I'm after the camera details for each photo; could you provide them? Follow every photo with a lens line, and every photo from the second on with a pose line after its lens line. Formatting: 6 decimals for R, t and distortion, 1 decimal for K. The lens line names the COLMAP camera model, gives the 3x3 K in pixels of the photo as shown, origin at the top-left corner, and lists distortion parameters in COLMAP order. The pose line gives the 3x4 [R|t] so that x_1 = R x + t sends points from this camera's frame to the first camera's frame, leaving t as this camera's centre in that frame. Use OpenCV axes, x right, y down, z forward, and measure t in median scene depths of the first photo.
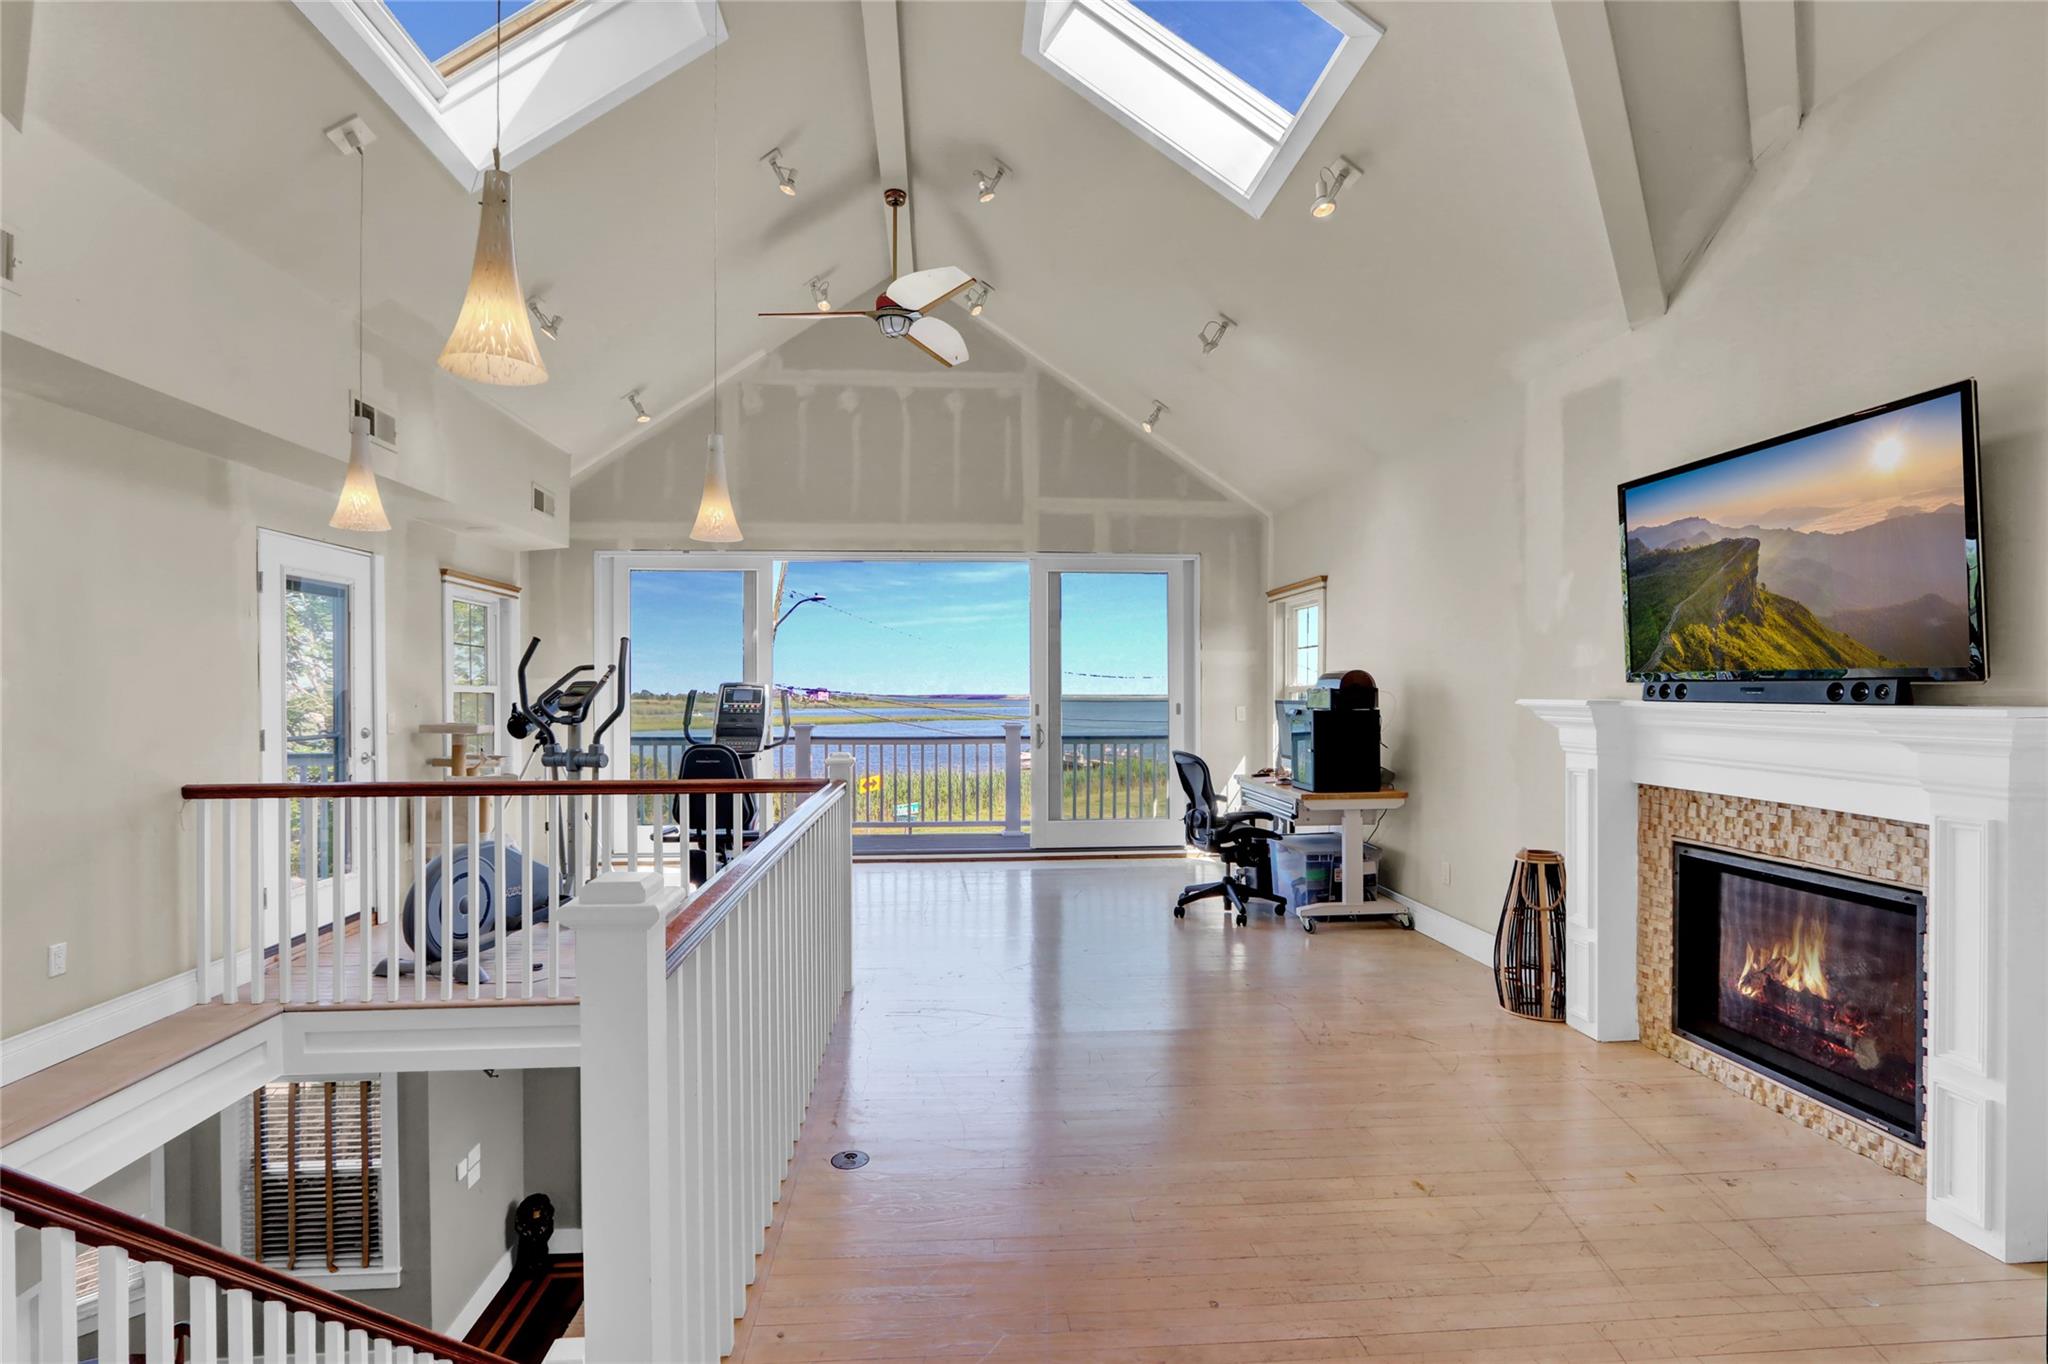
lens RADIAL K [[949.3, 0, 1012.7], [0, 949.3, 698.7], [0, 0, 1]] dist [-0.023715, 0.001425]
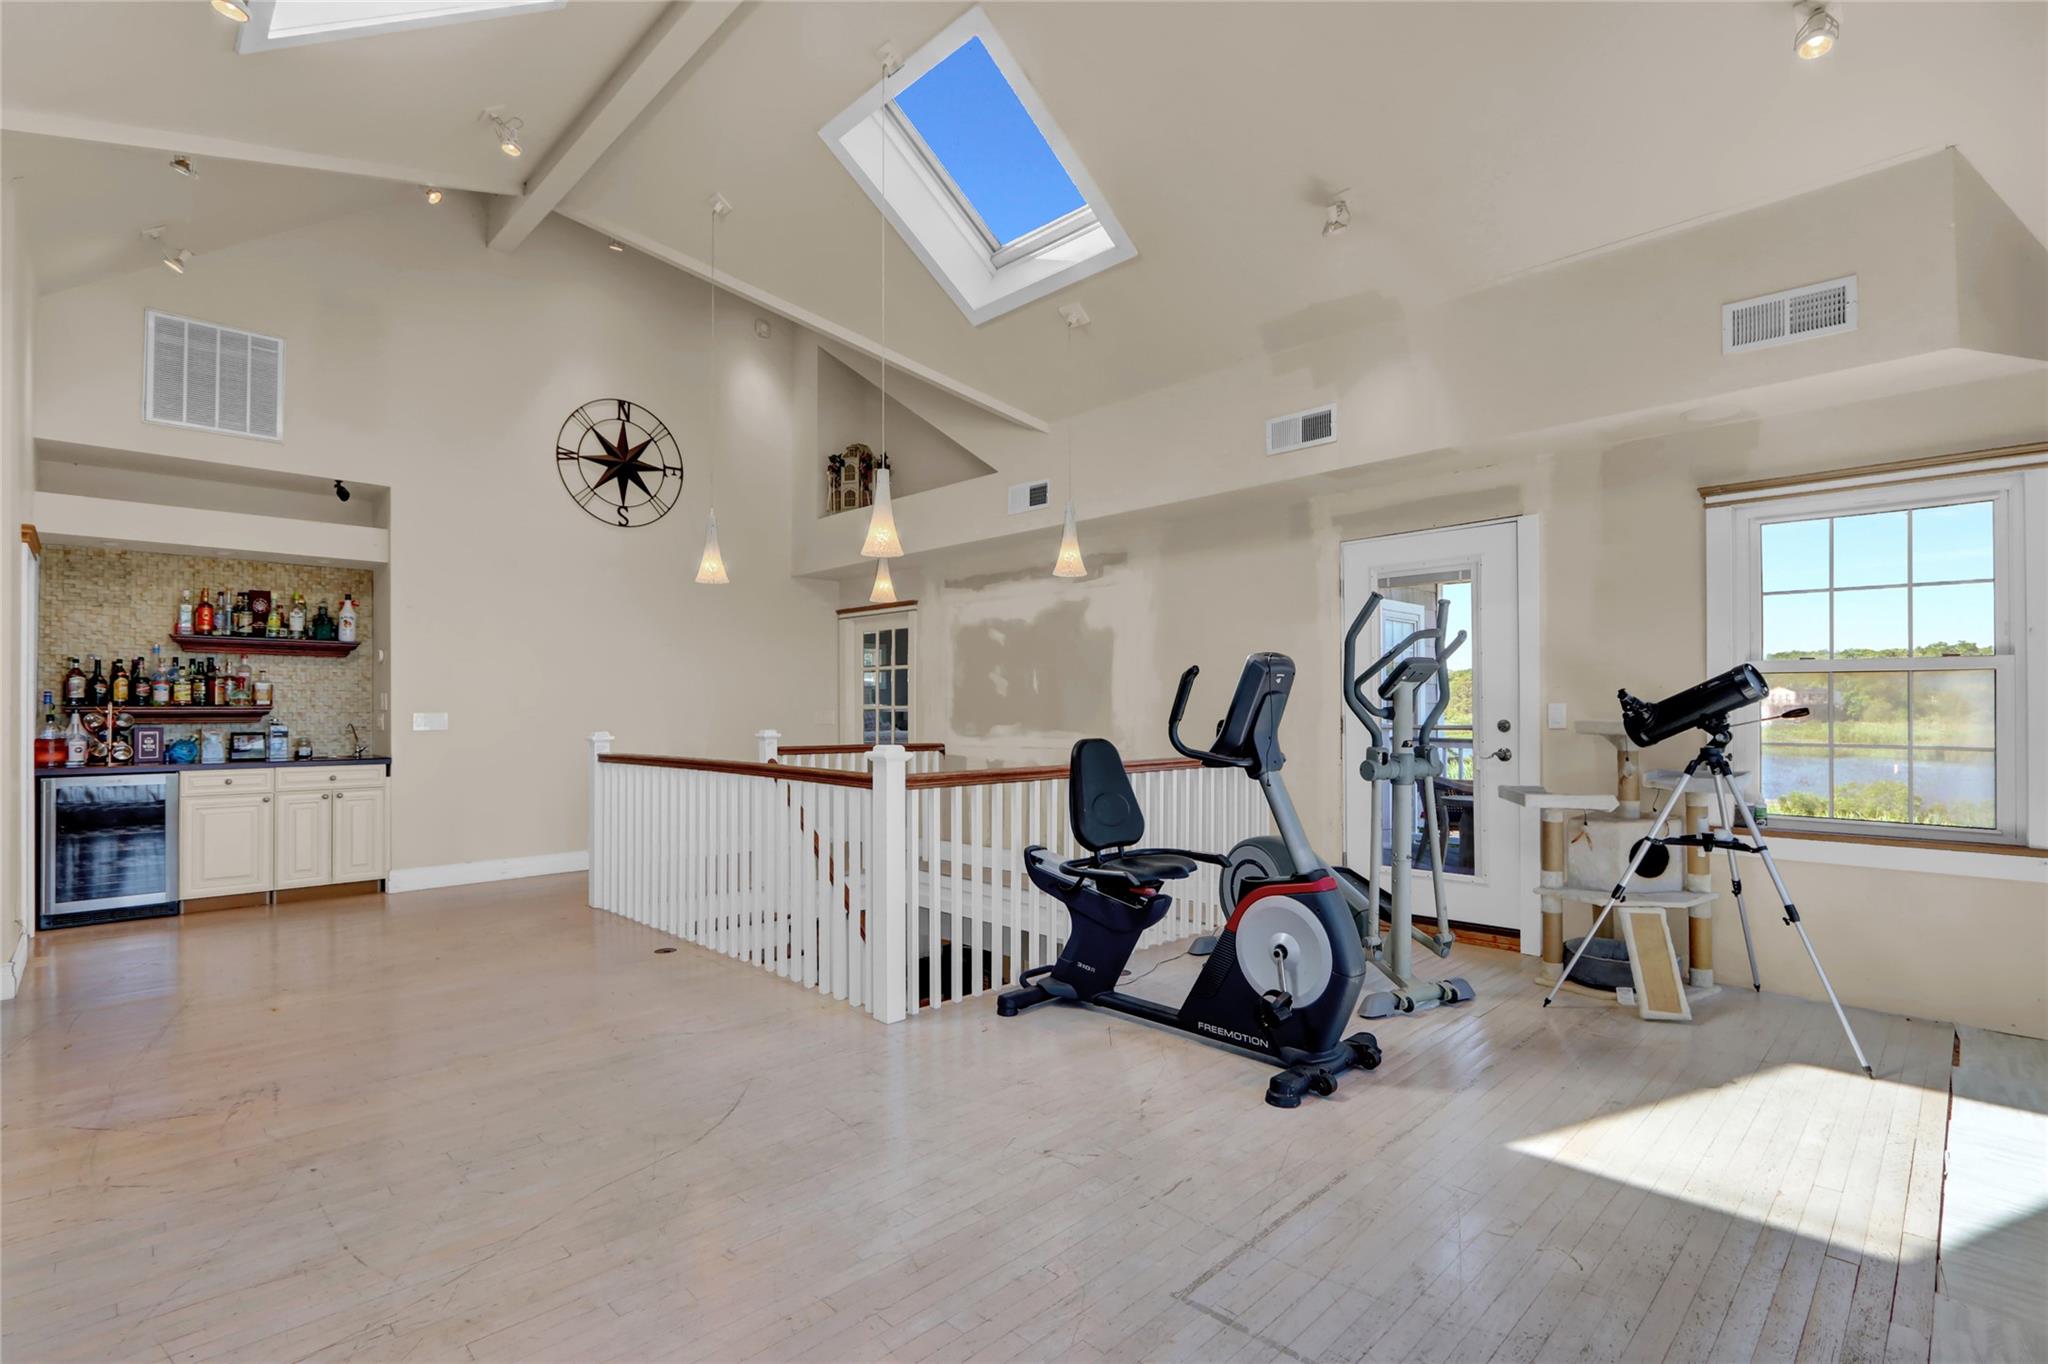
lens RADIAL K [[949.3, 0, 1012.7], [0, 949.3, 698.7], [0, 0, 1]] dist [-0.023715, 0.001425]
pose [[-0.767249, -0.006971, -0.641312, 0.196767], [-0.001879, 0.999961, -0.008622, 0.017187], [0.641347, -0.005410, -0.767232, 1.193063]]
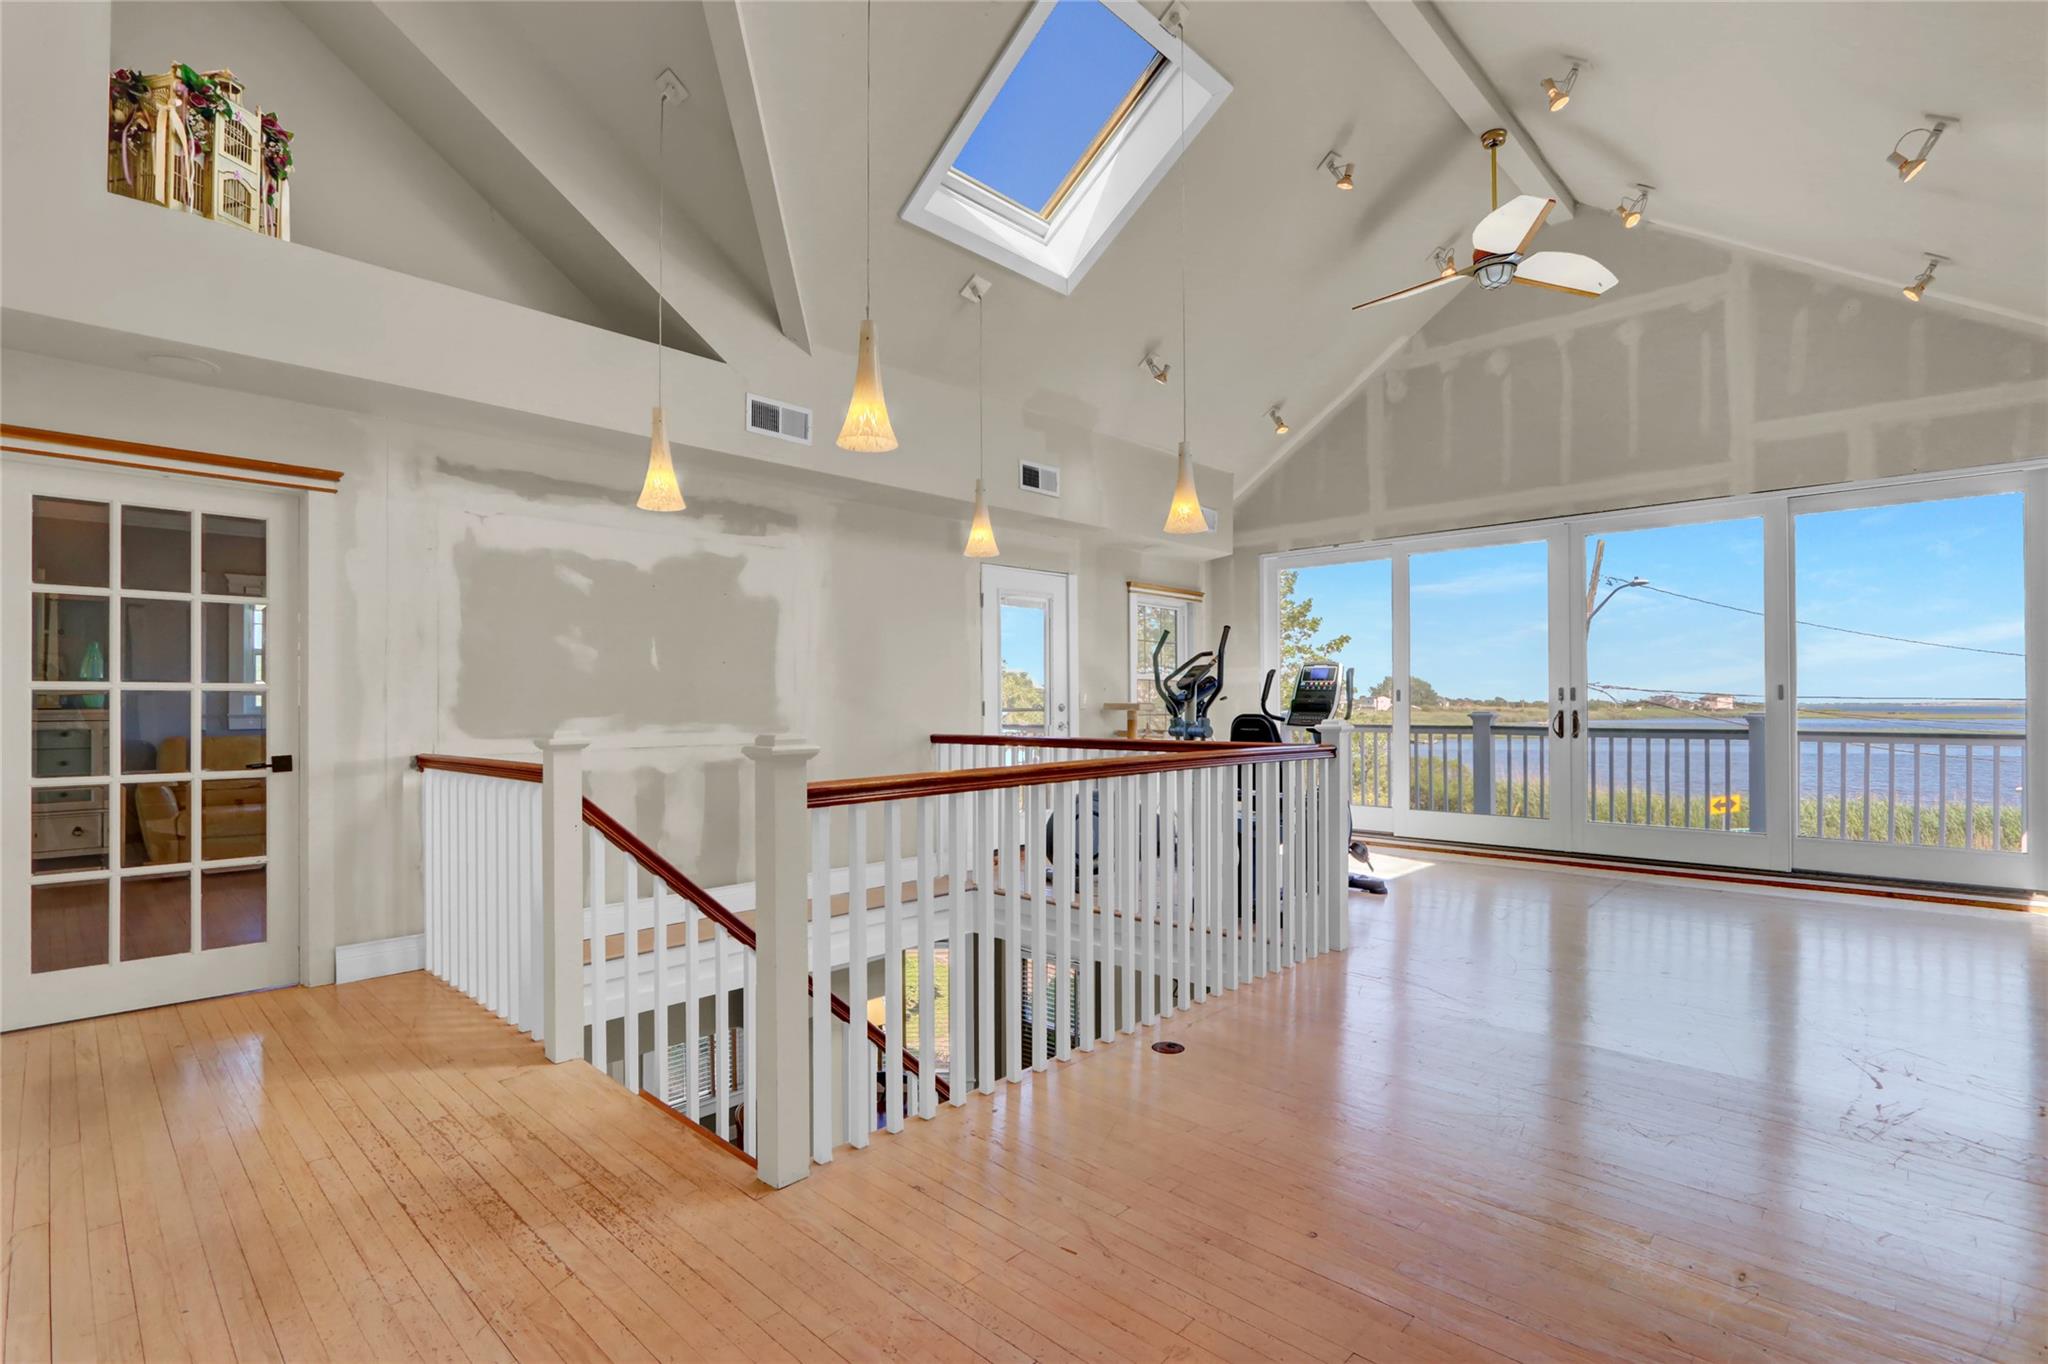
lens RADIAL K [[949.3, 0, 1012.7], [0, 949.3, 698.7], [0, 0, 1]] dist [-0.023715, 0.001425]
pose [[0.661379, -0.003424, -0.750044, 0.250666], [-0.002522, 0.999974, -0.006789, 0.028751], [0.750048, 0.006382, 0.661353, 0.036189]]
